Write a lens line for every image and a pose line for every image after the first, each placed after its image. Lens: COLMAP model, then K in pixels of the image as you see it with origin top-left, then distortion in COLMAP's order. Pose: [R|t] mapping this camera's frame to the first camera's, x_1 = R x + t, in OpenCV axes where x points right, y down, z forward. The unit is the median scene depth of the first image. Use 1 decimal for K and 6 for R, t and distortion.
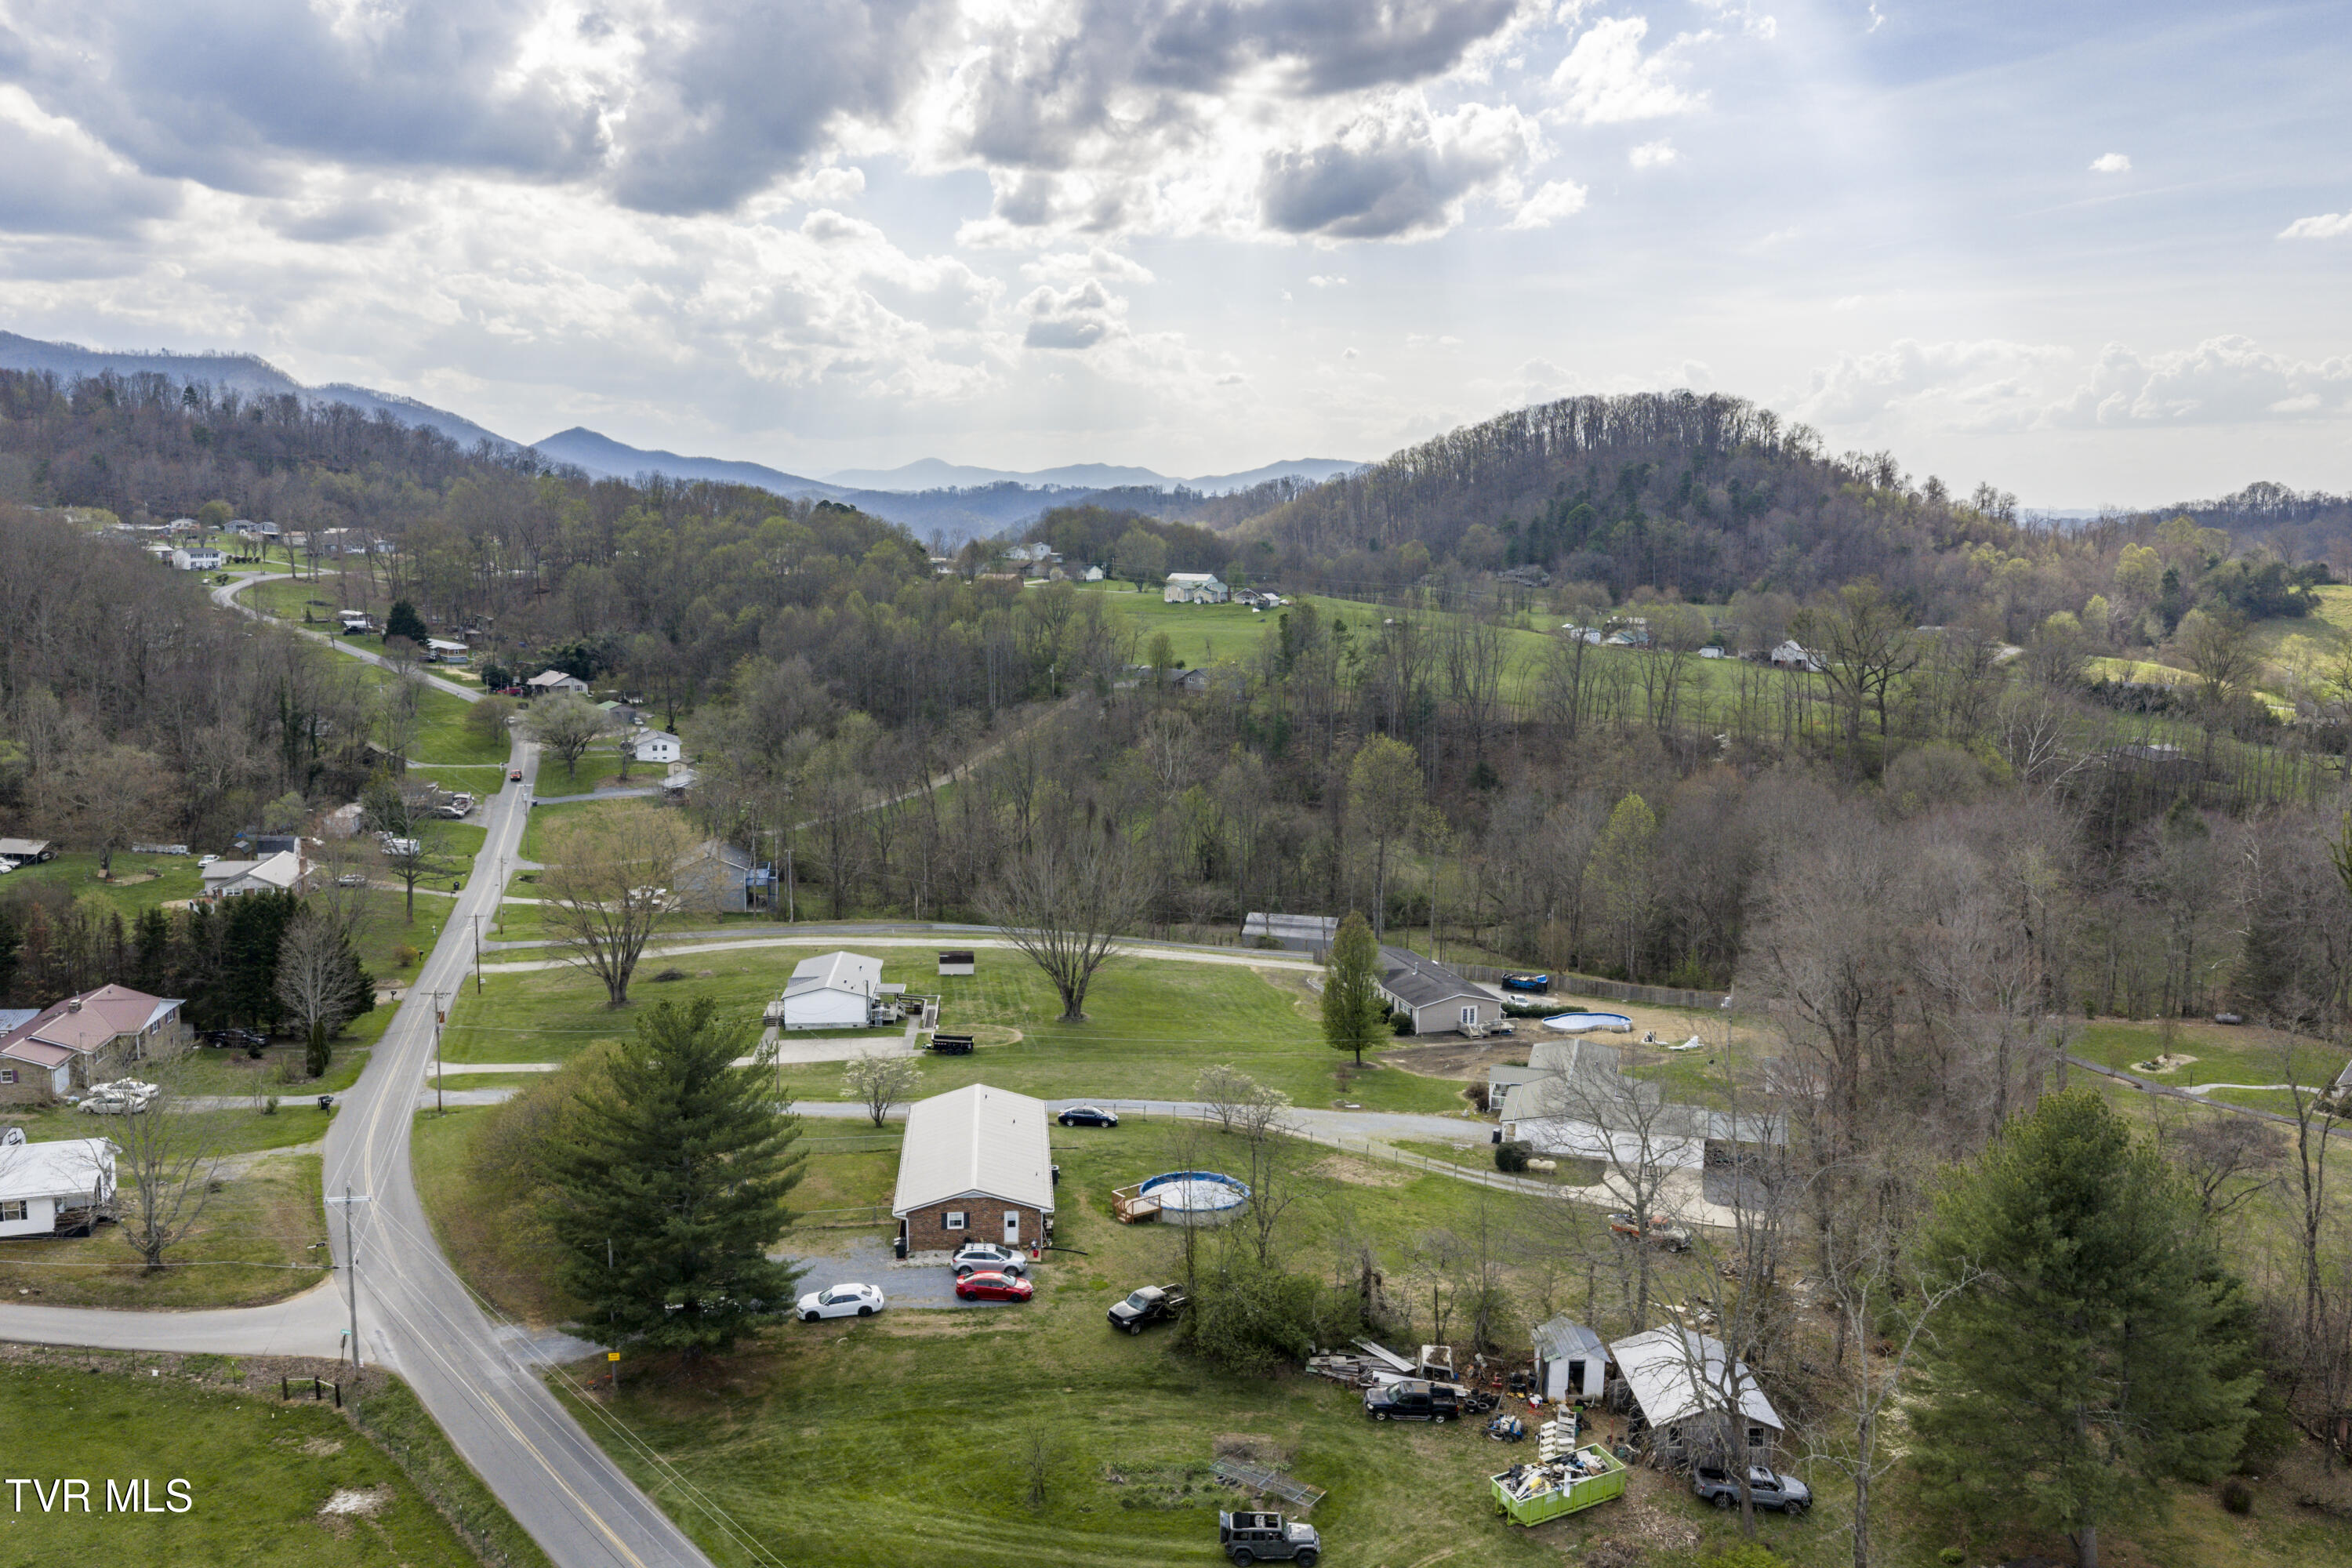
lens RADIAL K [[1962.4, 0, 1267.5], [0, 1962.4, 781.9], [0, 0, 1]] dist [-0.081813, 0.152631]
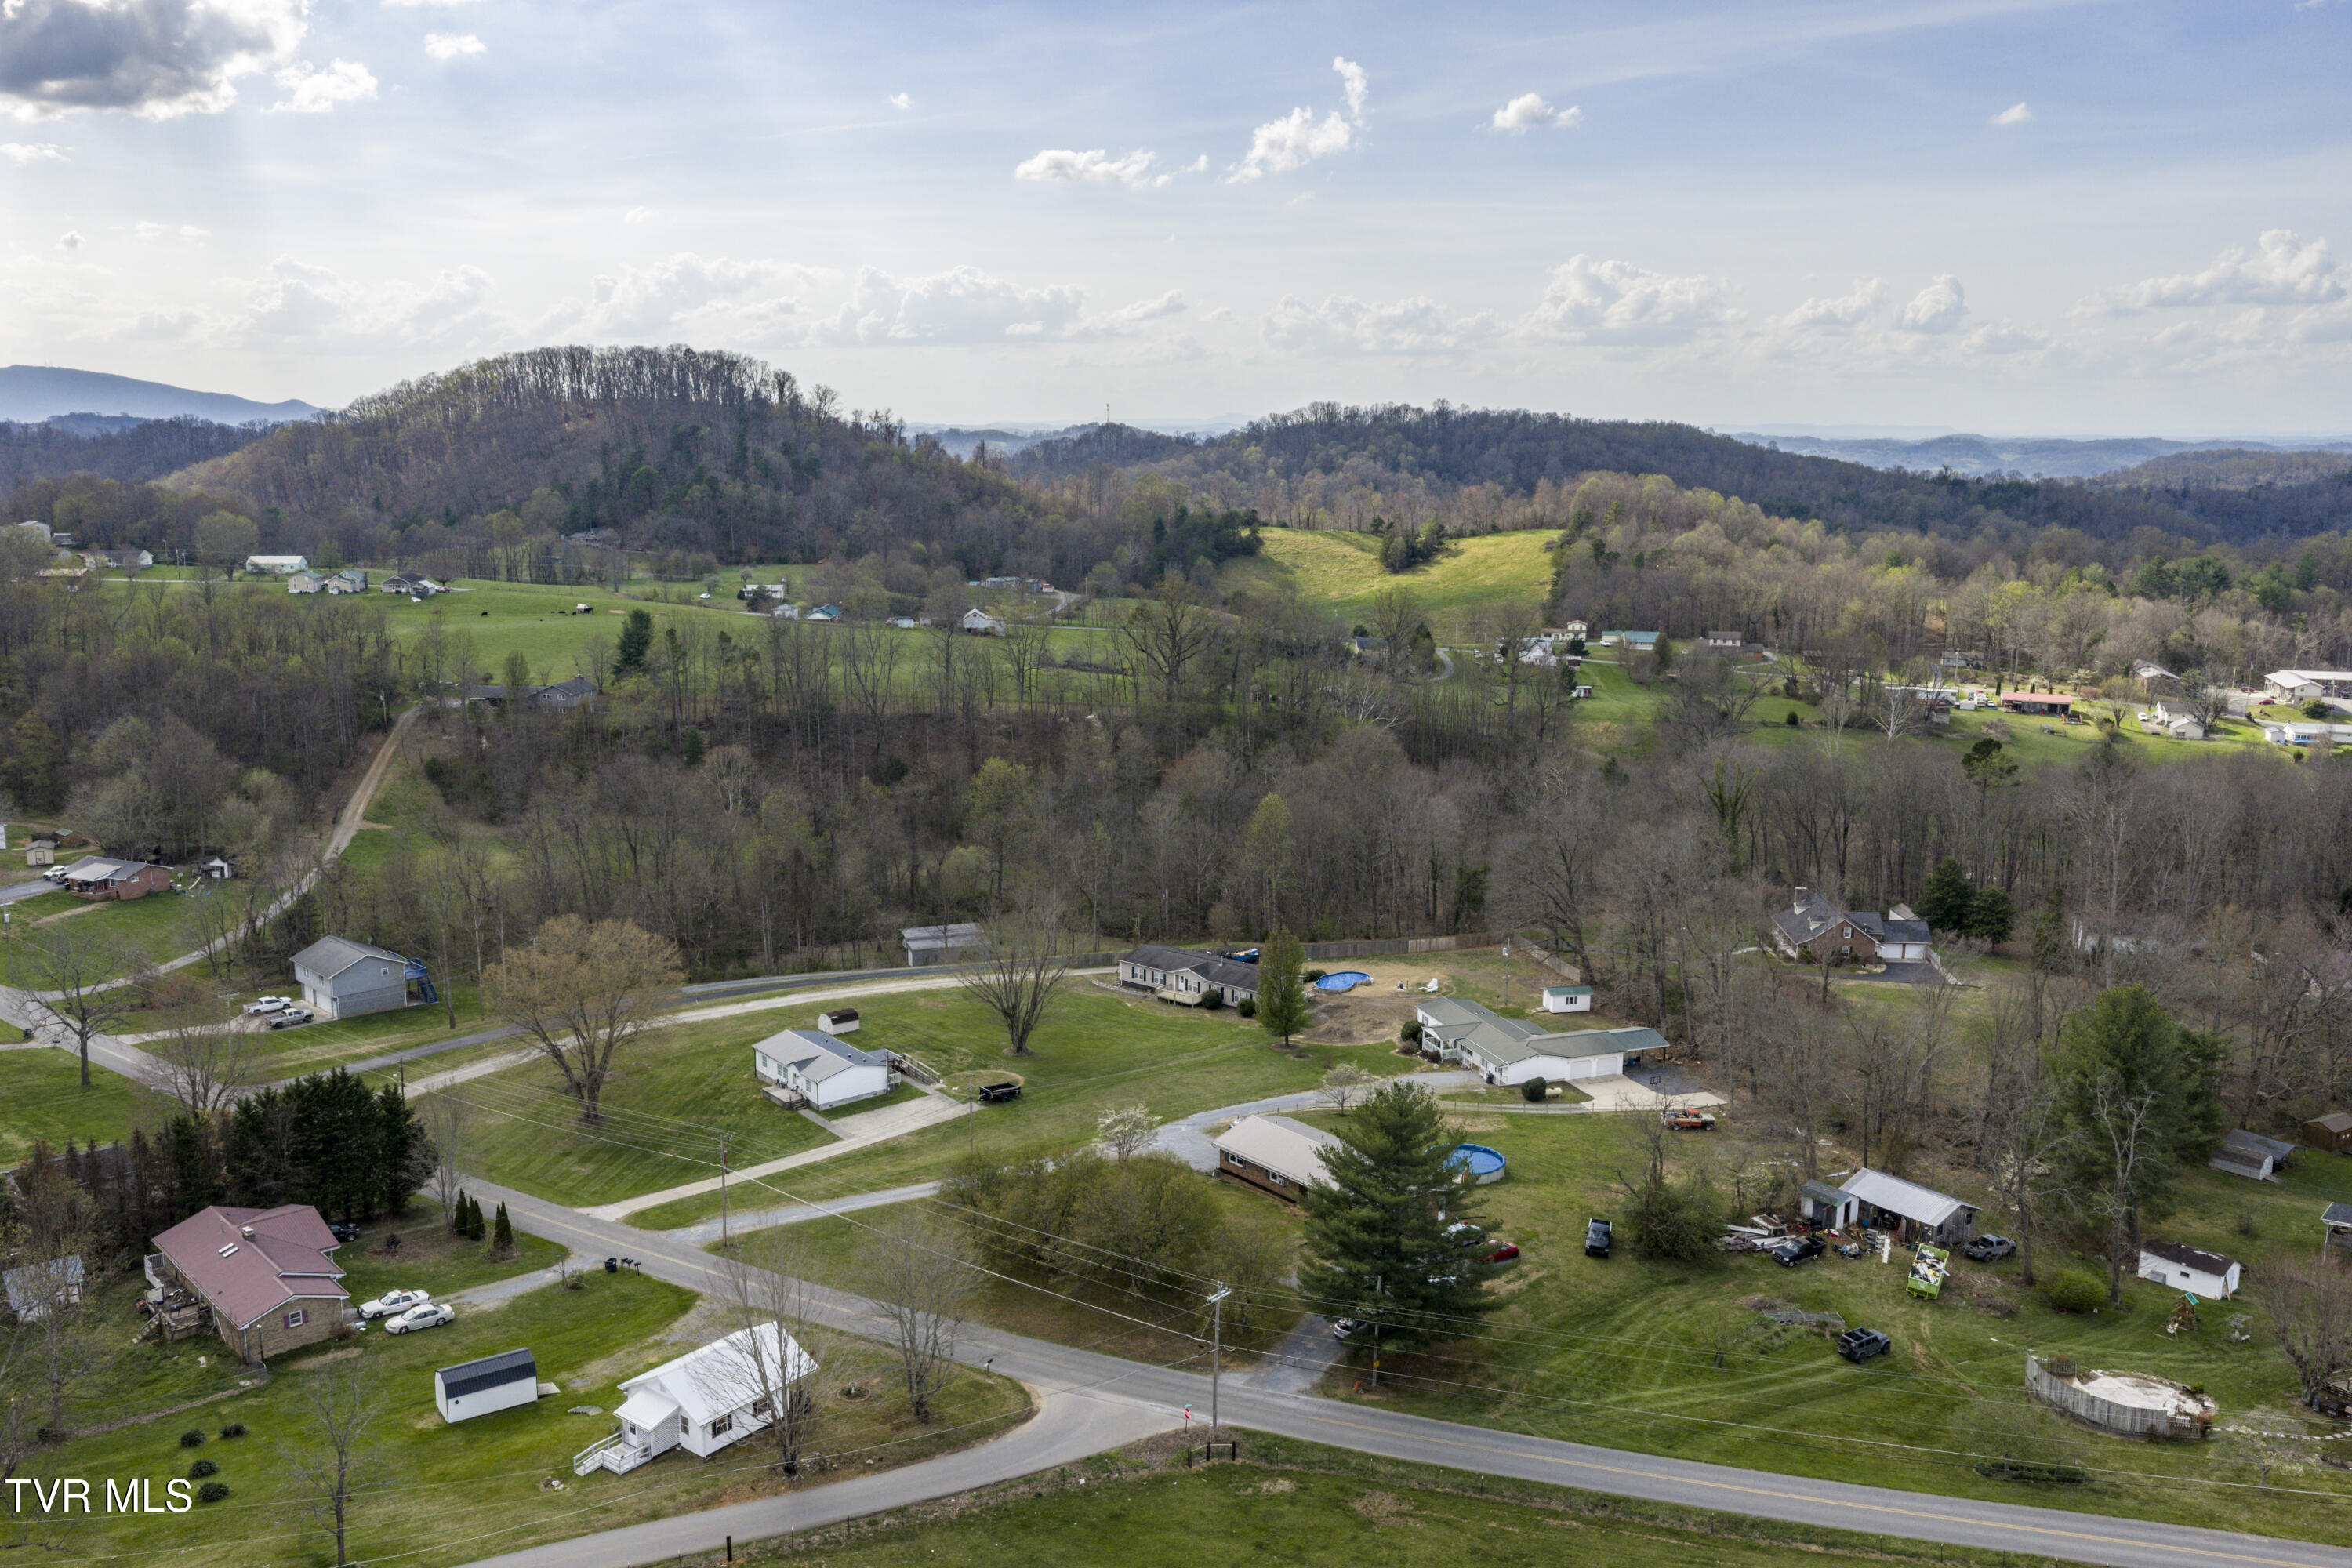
lens RADIAL K [[1912.1, 0, 1231.4], [0, 1912.1, 780.5], [0, 0, 1]] dist [0.011756, 0.011652]
pose [[0.817789, -0.104778, 0.565900, -0.176895], [0.074275, 0.994279, 0.076759, -0.033697], [-0.570705, -0.020740, 0.820893, -0.003343]]
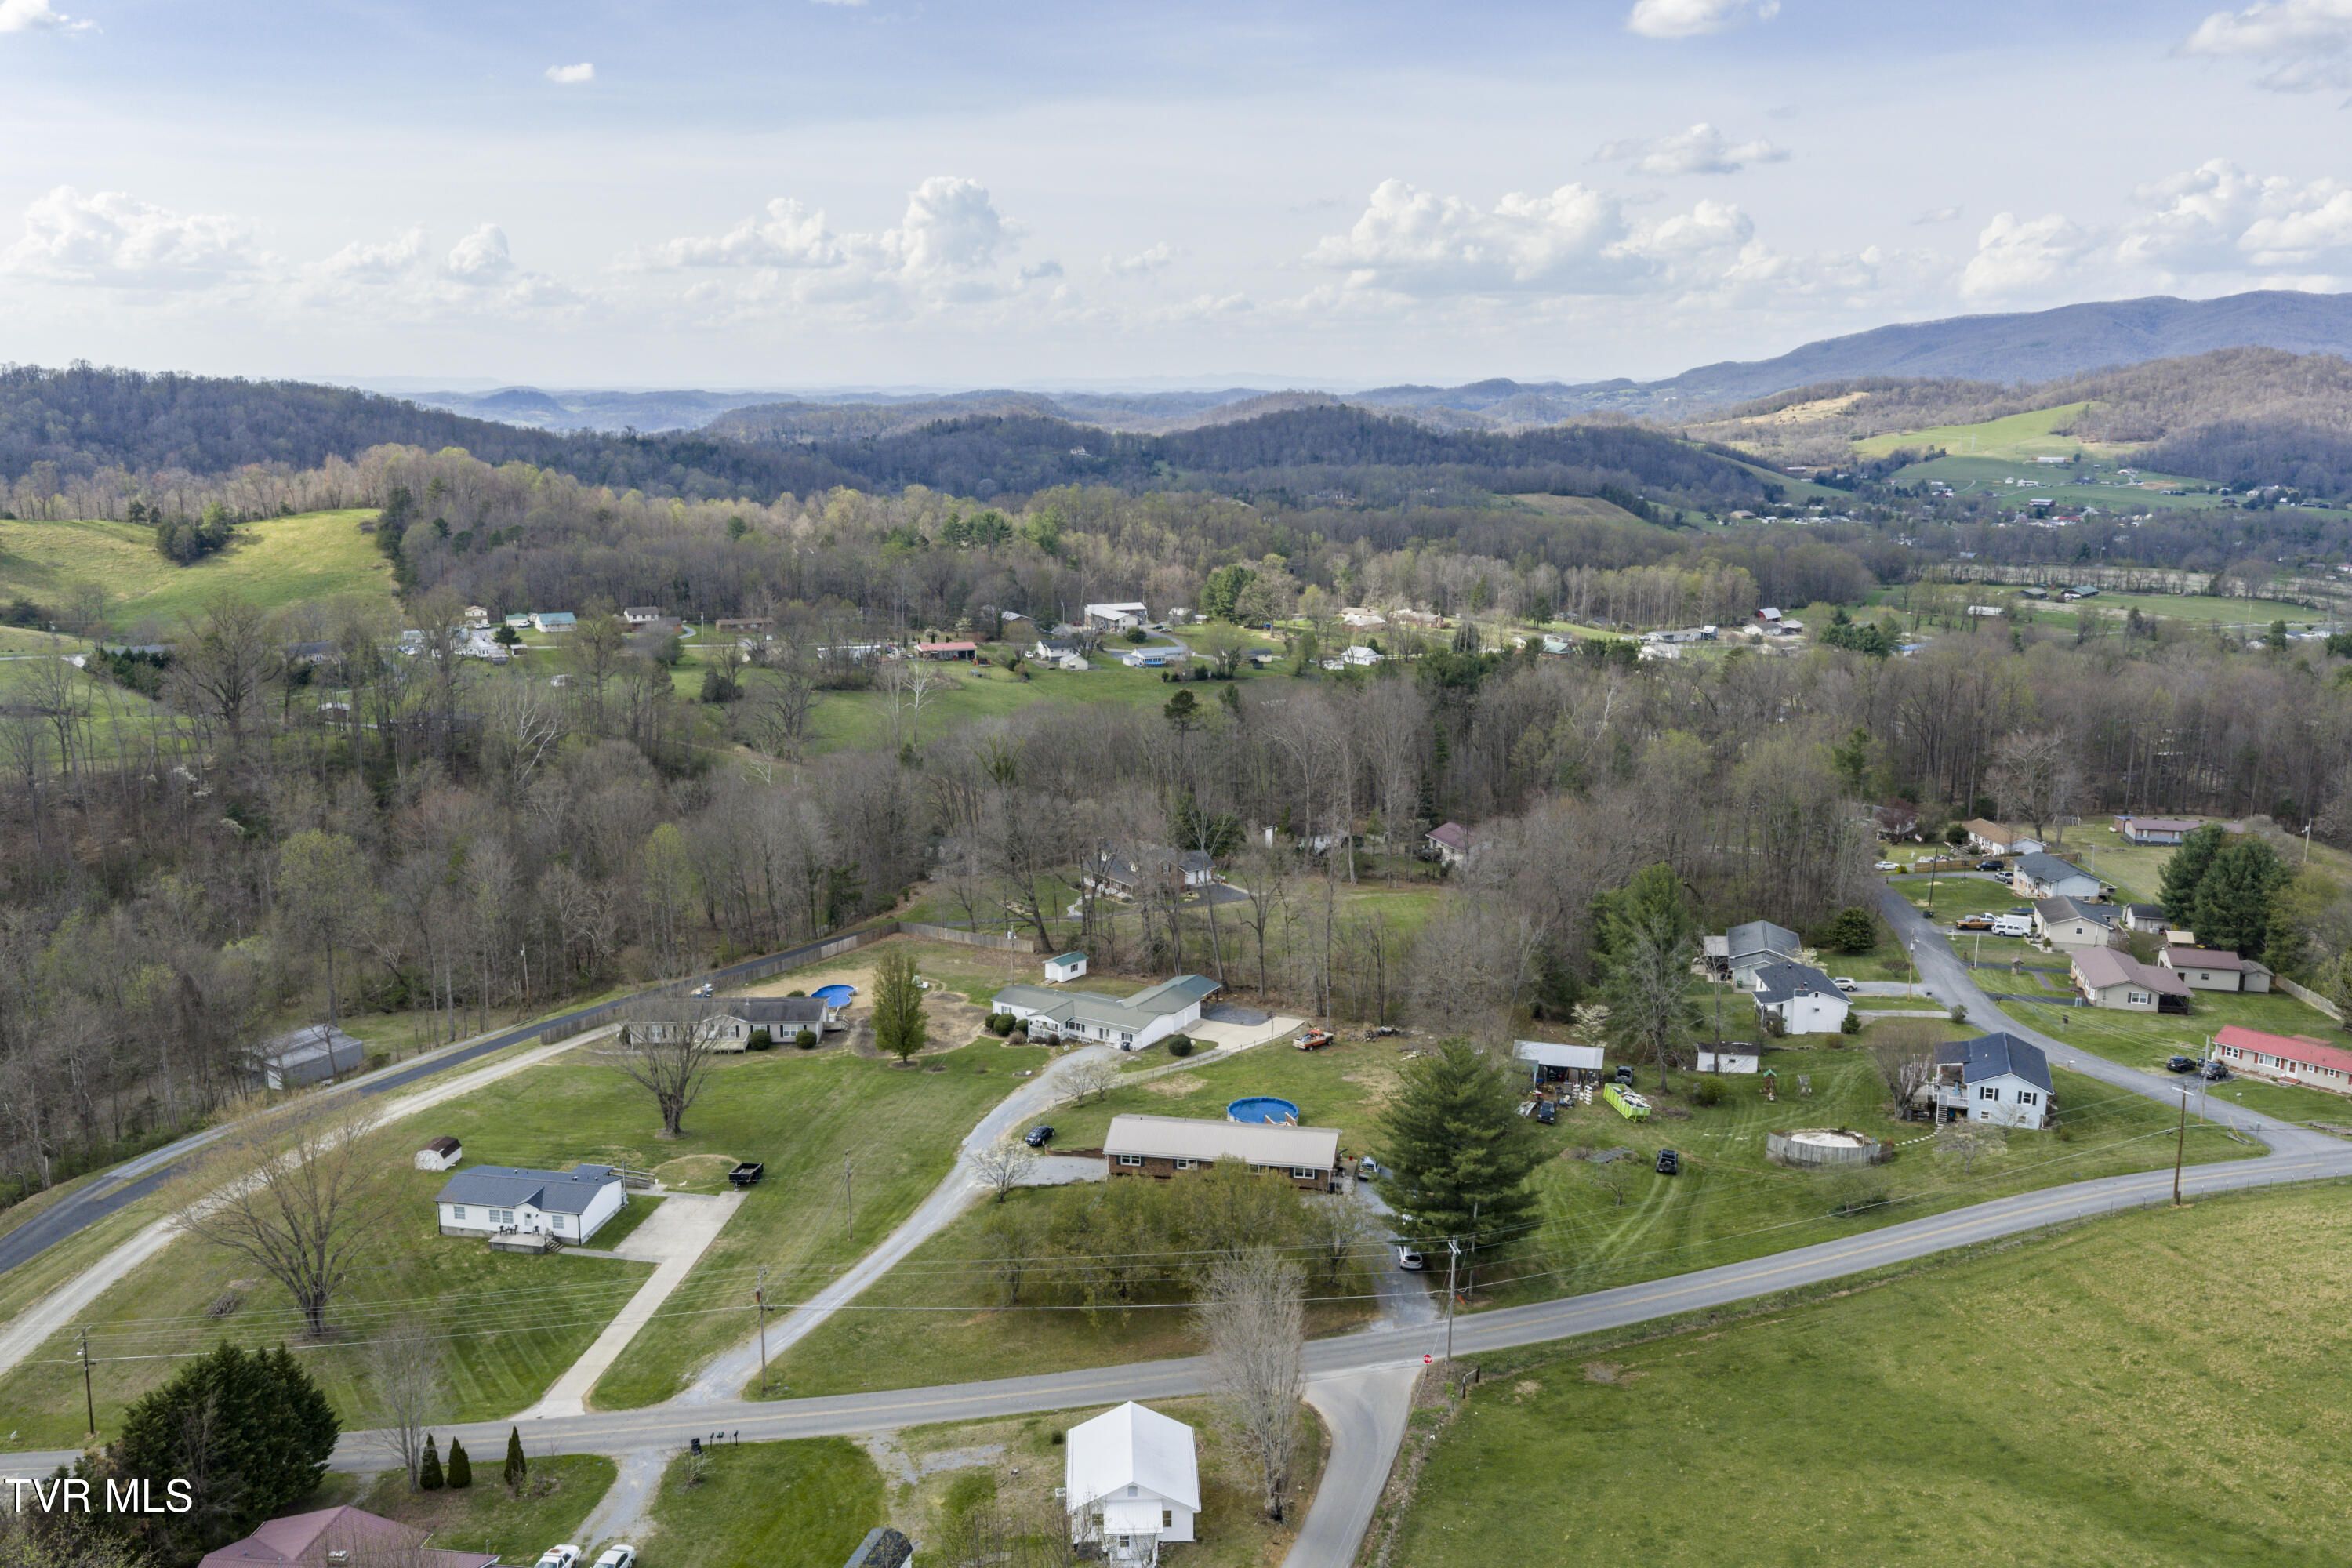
lens RADIAL K [[1967.8, 0, 1167.0], [0, 1967.8, 744.3], [0, 0, 1]] dist [0.023978, -0.042929]
pose [[0.262765, -0.178459, 0.948212, -0.285510], [0.126144, 0.980665, 0.149610, -0.060708], [-0.956578, 0.080299, 0.280196, 0.119273]]
